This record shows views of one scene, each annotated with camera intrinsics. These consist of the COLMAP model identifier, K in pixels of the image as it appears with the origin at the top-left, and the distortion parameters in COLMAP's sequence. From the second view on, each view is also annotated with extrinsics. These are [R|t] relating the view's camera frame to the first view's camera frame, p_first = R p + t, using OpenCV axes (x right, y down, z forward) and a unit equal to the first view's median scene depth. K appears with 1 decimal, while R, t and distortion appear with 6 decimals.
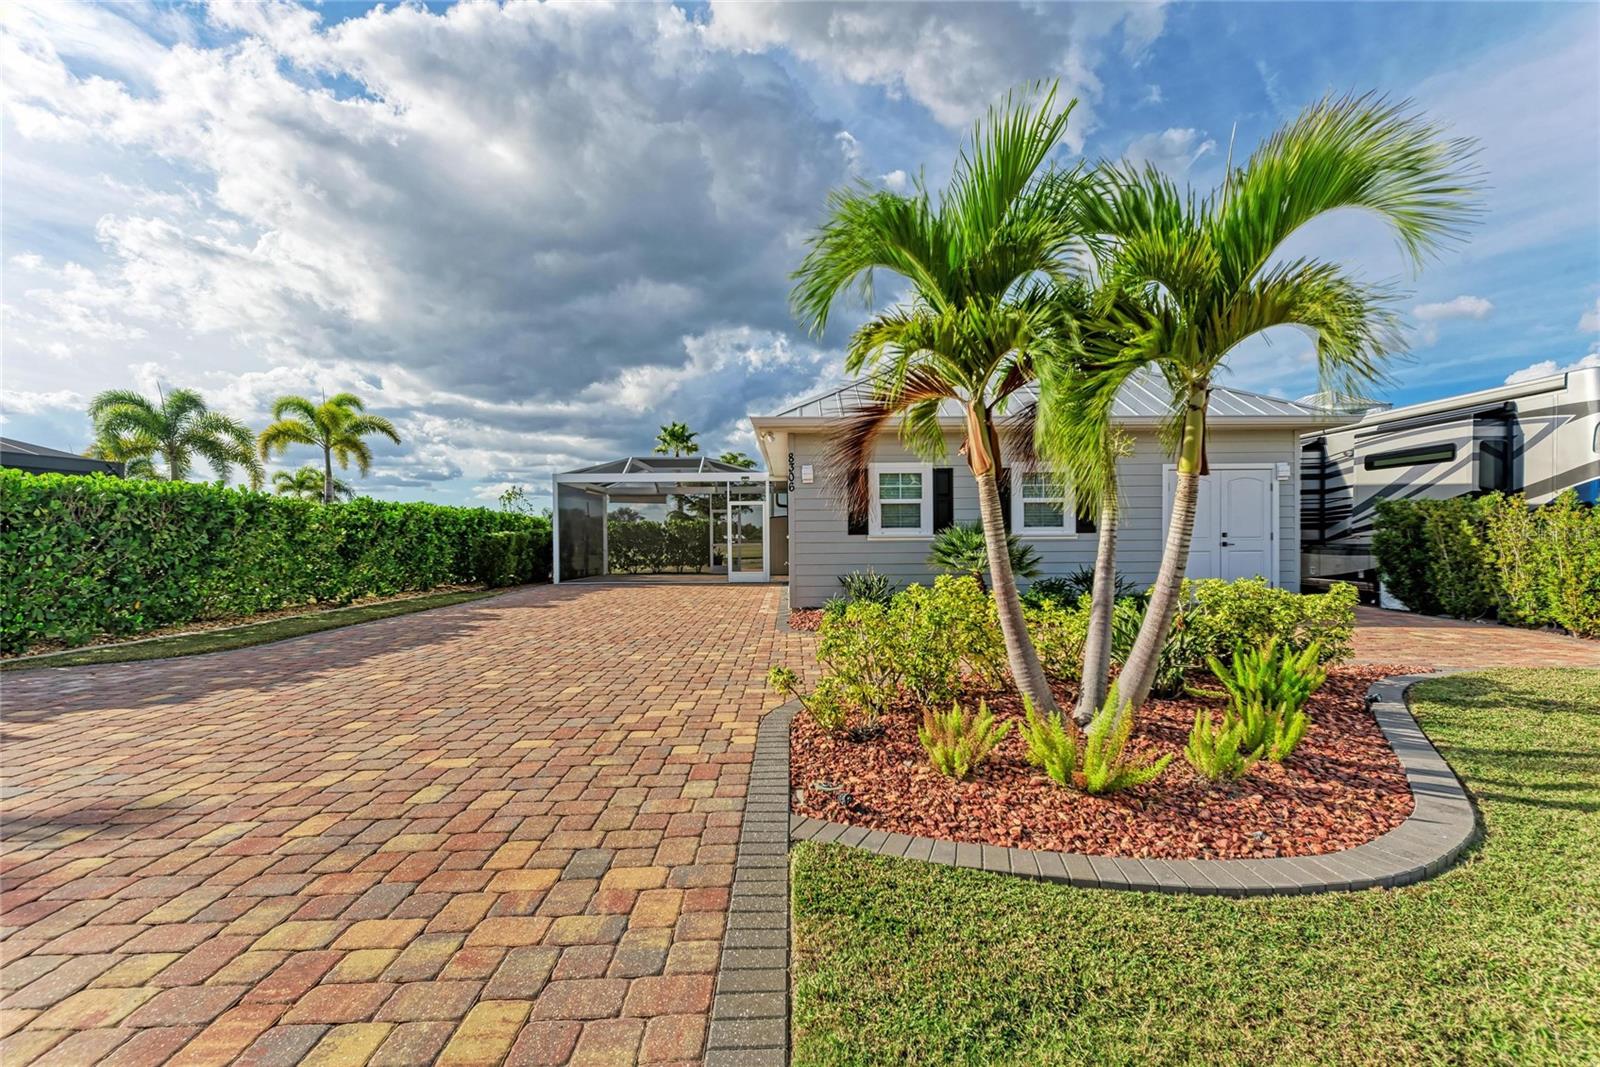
lens RADIAL K [[716.5, 0, 815.4], [0, 716.5, 536.7], [0, 0, 1]] dist [0.022012, 0.000183]
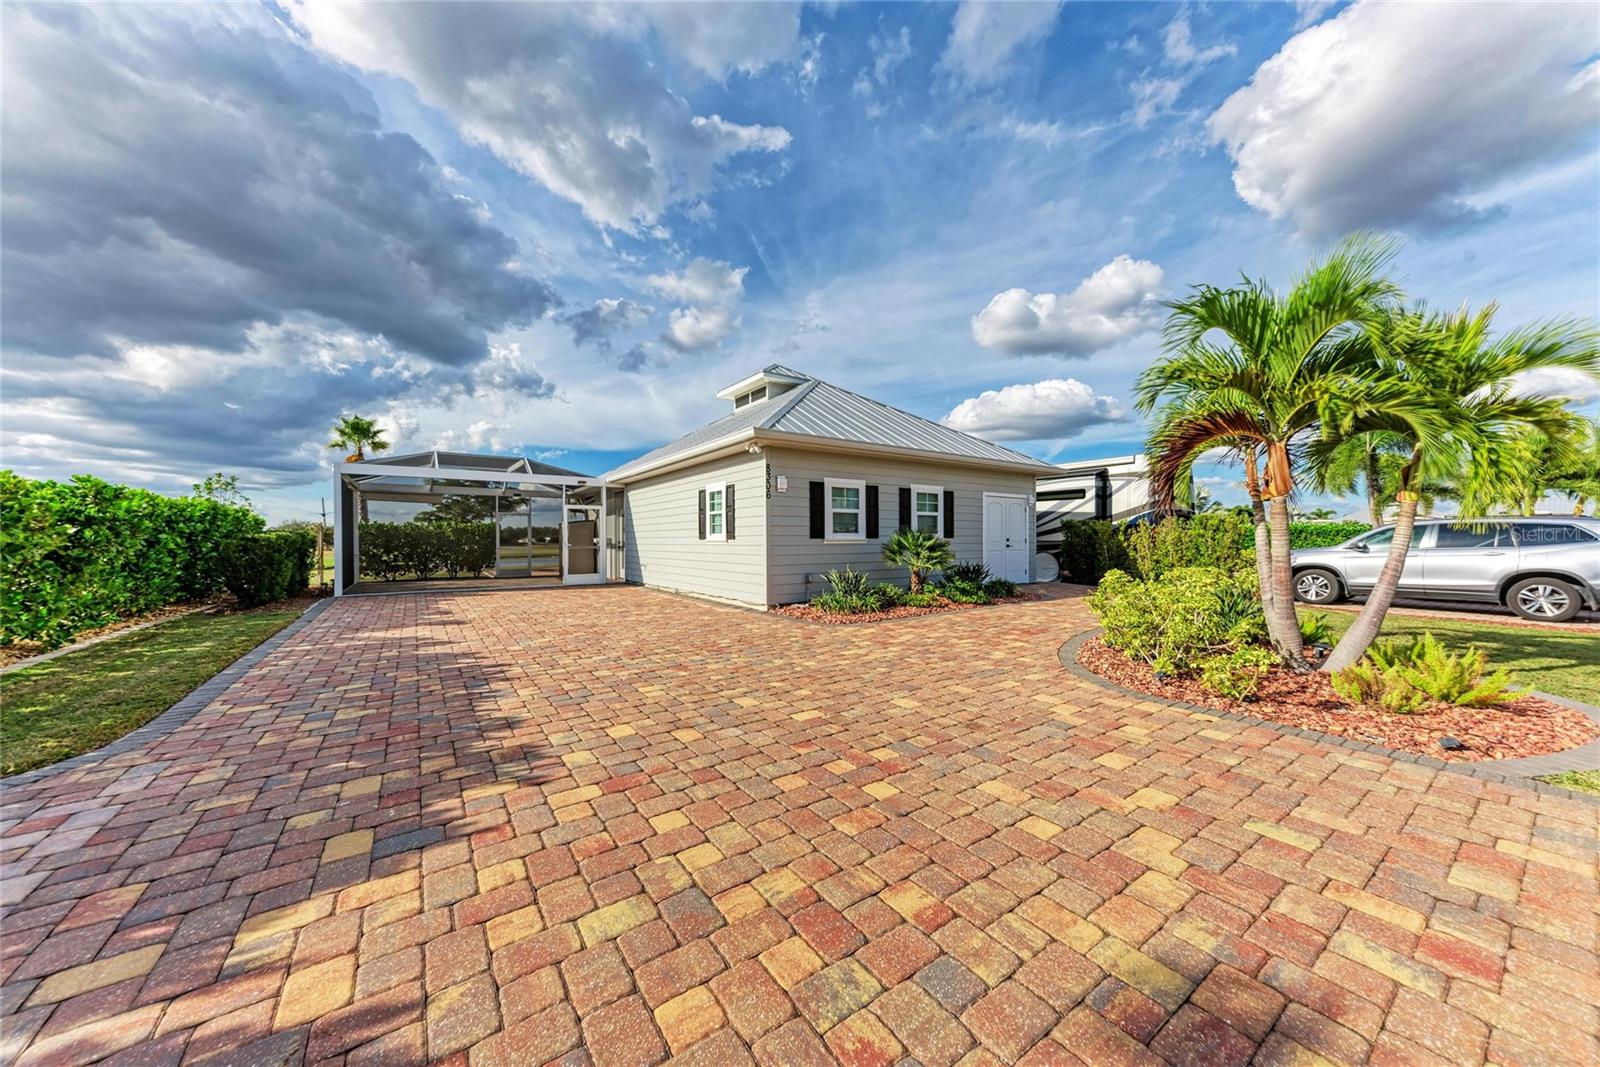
lens RADIAL K [[557.1, 0, 818.9], [0, 557.1, 554.8], [0, 0, 1]] dist [0.009193, -0.000819]
pose [[0.818952, -0.011854, 0.573740, -0.428467], [-0.002524, 0.999703, 0.024257, 0.001747], [-0.573857, -0.021313, 0.818678, 0.241098]]
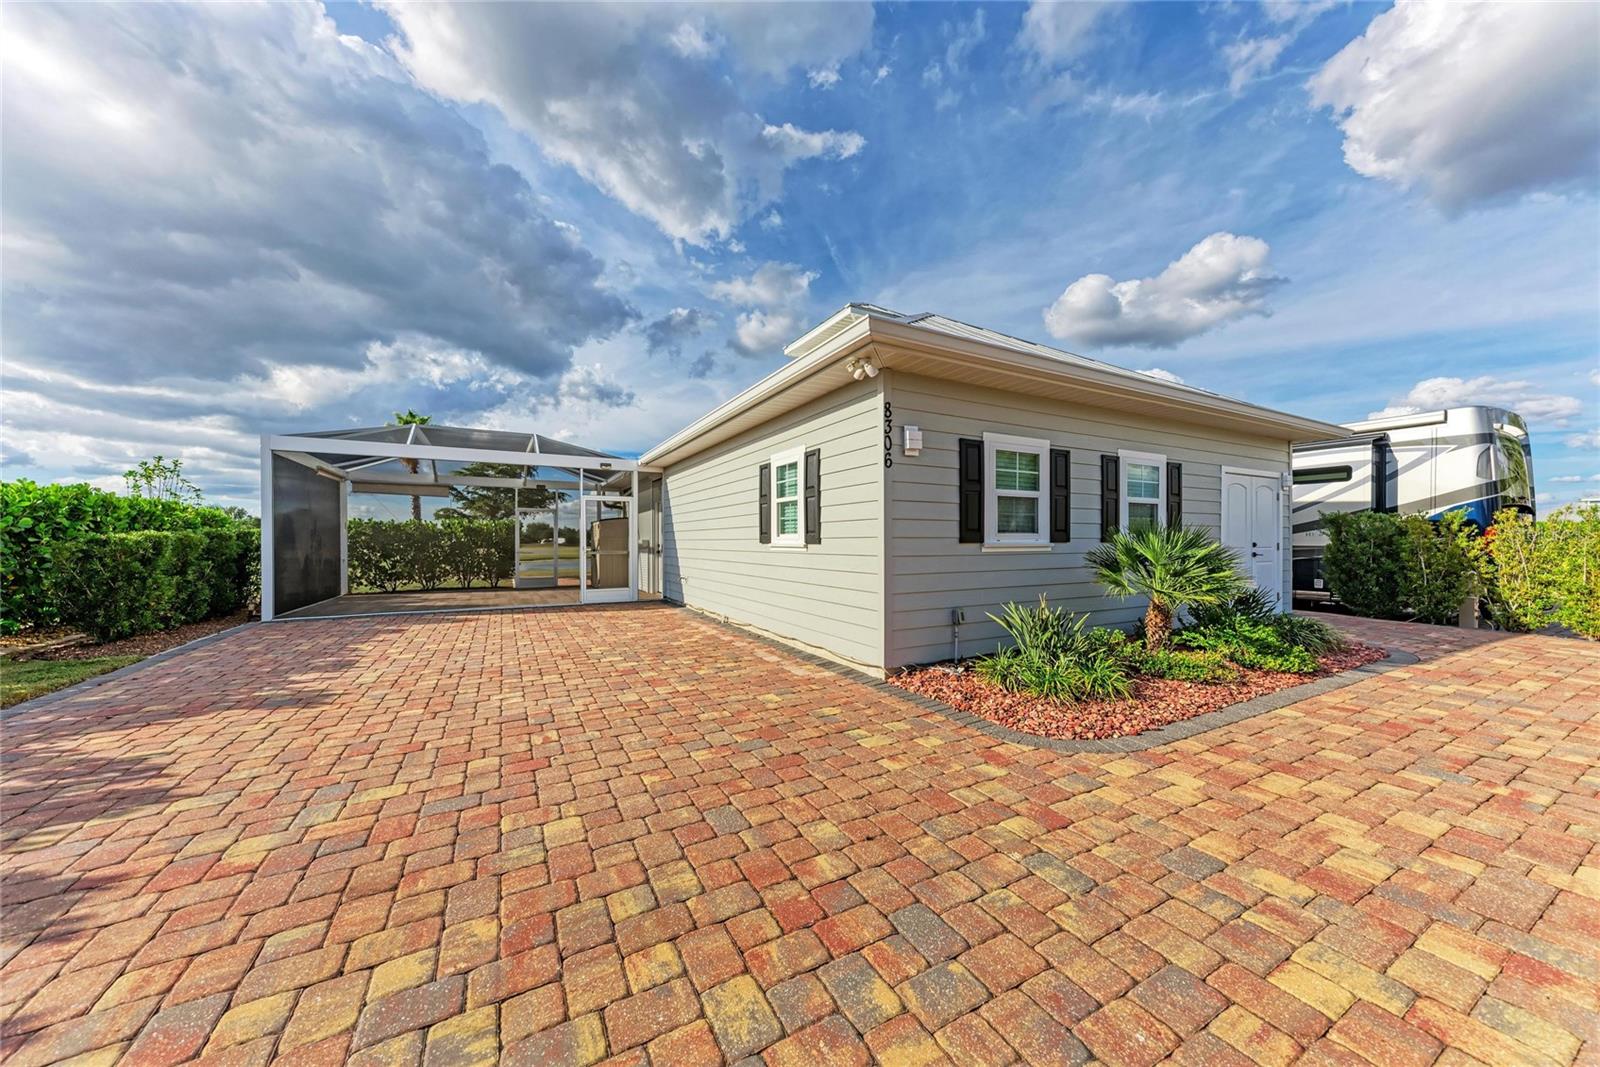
lens RADIAL K [[557.1, 0, 811.2], [0, 557.1, 541.4], [0, 0, 1]] dist [0.009193, -0.000819]
pose [[0.885088, 0.005815, 0.465387, -0.277583], [-0.005961, 0.999982, -0.001158, -0.002495], [-0.465385, -0.001749, 0.885106, 0.588618]]
